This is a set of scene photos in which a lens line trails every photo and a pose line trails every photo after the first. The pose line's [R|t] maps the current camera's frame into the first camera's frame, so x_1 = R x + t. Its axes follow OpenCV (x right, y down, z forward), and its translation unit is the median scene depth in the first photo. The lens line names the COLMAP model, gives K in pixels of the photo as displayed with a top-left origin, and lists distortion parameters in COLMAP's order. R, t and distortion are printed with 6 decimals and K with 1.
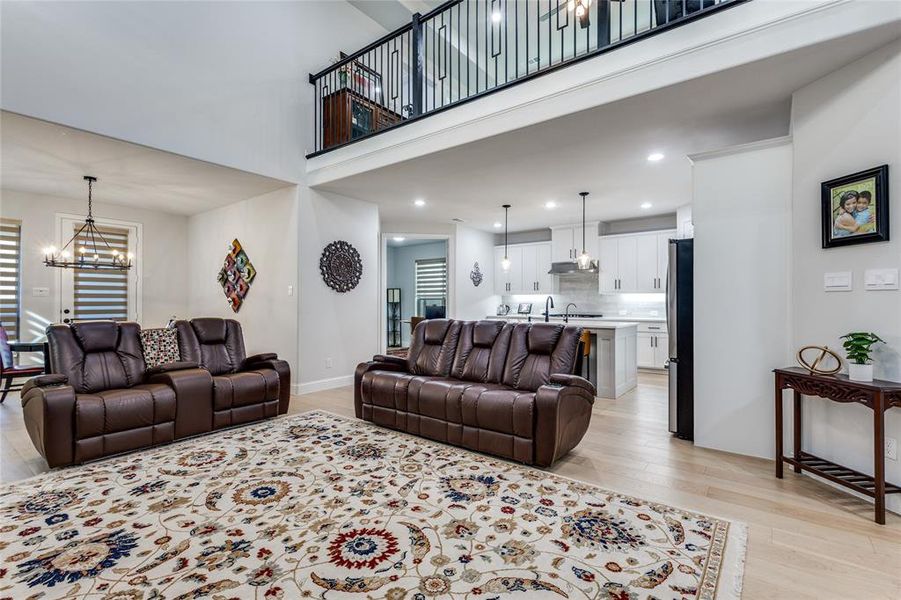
lens RADIAL K [[417.4, 0, 454.6], [0, 417.4, 295.1], [0, 0, 1]] dist [0.009092, -0.003067]
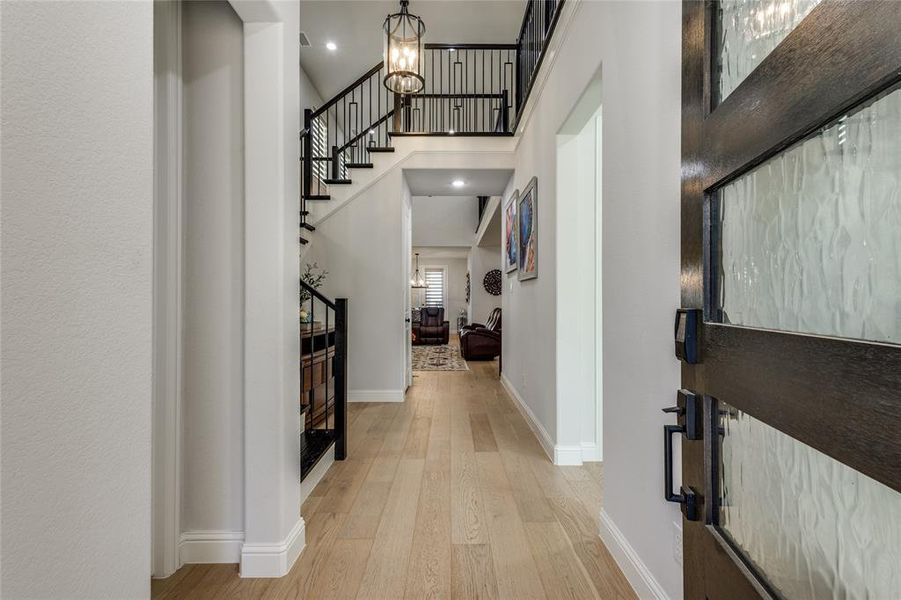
lens RADIAL K [[417.4, 0, 450.0], [0, 417.4, 300.1], [0, 0, 1]] dist [0.009092, -0.003067]
pose [[0.602693, -0.007228, -0.797940, 2.094296], [0.019335, 0.999798, 0.005547, 0.002364], [0.797739, -0.018771, 0.602711, -0.657169]]
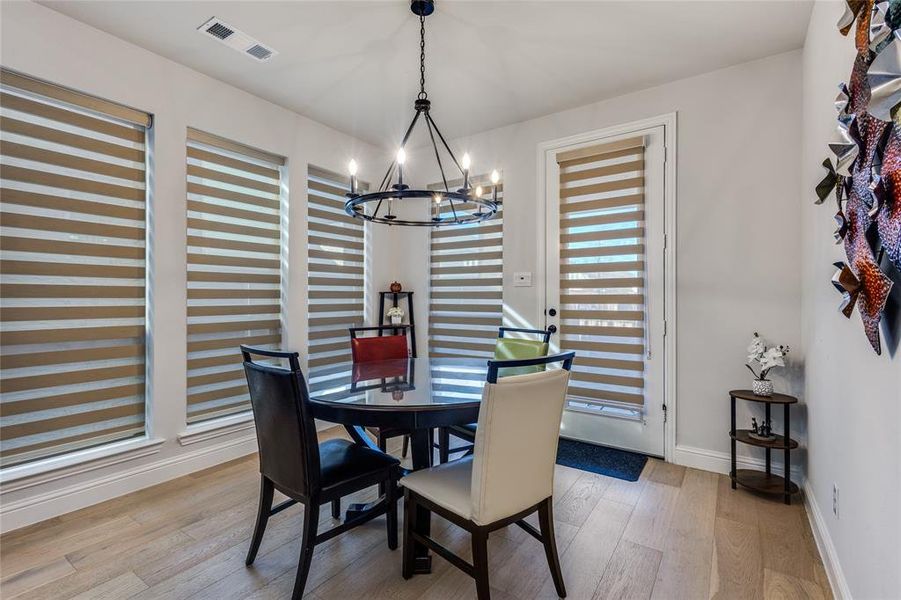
lens RADIAL K [[417.4, 0, 452.2], [0, 417.4, 297.8], [0, 0, 1]] dist [0.009092, -0.003067]
pose [[0.054473, -0.004924, -0.998503, -0.682959], [0.013379, 0.999902, -0.004201, 0.036671], [0.998426, -0.013130, 0.054534, 1.542798]]
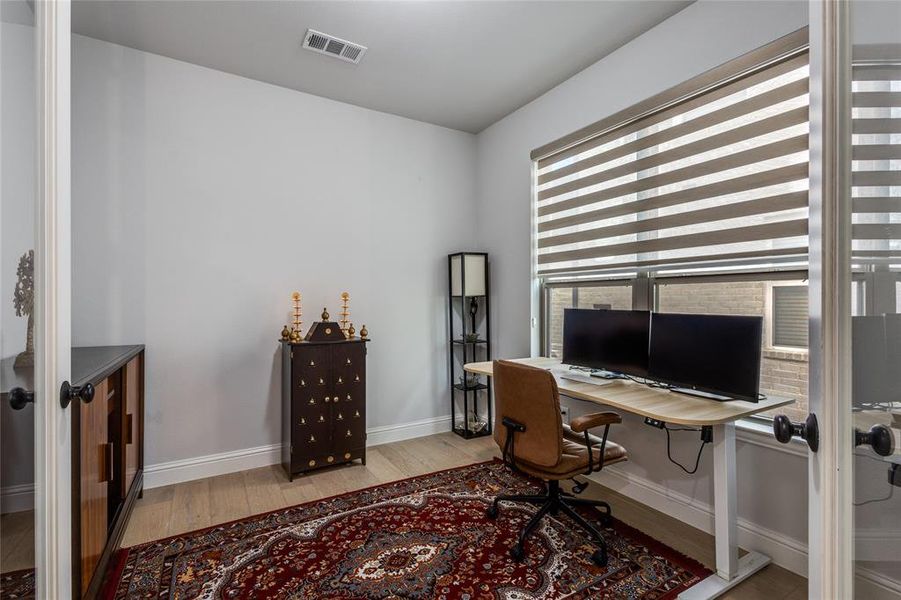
lens RADIAL K [[417.4, 0, 452.9], [0, 417.4, 303.6], [0, 0, 1]] dist [0.009092, -0.003067]
pose [[0.922933, -0.004246, -0.384938, -0.107886], [0.008689, 0.999914, 0.009802, 0.066607], [0.384863, -0.012391, 0.922890, 2.337413]]
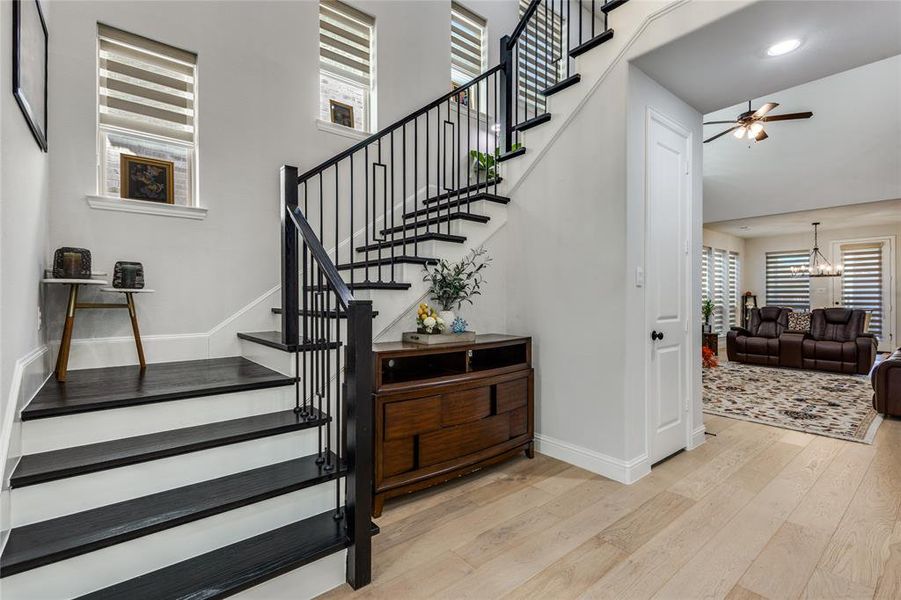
lens RADIAL K [[417.4, 0, 446.0], [0, 417.4, 299.9], [0, 0, 1]] dist [0.009092, -0.003067]
pose [[-0.234457, 0.003673, -0.972120, 1.704374], [0.019945, 0.999801, -0.001033, -0.000448], [0.971922, -0.019631, -0.234483, -0.074254]]
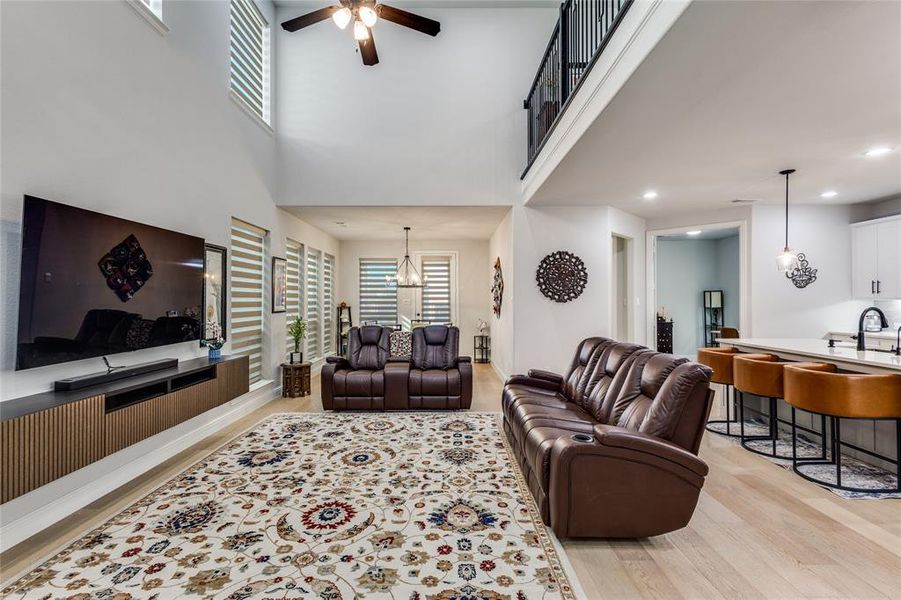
lens RADIAL K [[417.4, 0, 449.3], [0, 417.4, 297.8], [0, 0, 1]] dist [0.009092, -0.003067]
pose [[0.605871, -0.007987, -0.795523, 0.647277], [0.017728, 0.999837, 0.003463, -0.046297], [0.795365, -0.016201, 0.605914, 0.316417]]
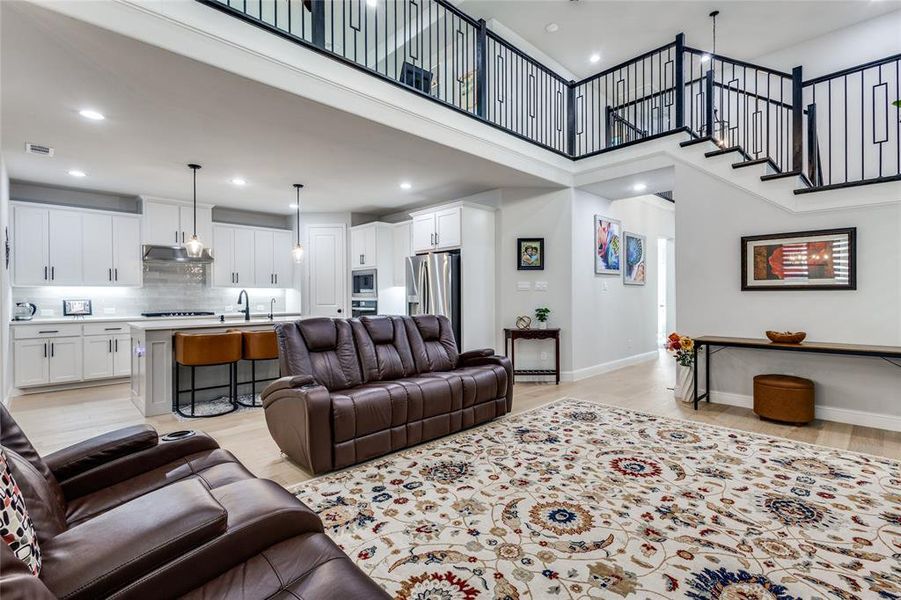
lens RADIAL K [[417.4, 0, 452.3], [0, 417.4, 298.8], [0, 0, 1]] dist [0.009092, -0.003067]
pose [[0.152362, -0.009582, 0.988278, -1.052303], [-0.010775, 0.999877, 0.011355, 0.010923], [-0.988266, -0.012379, 0.152240, 0.860954]]
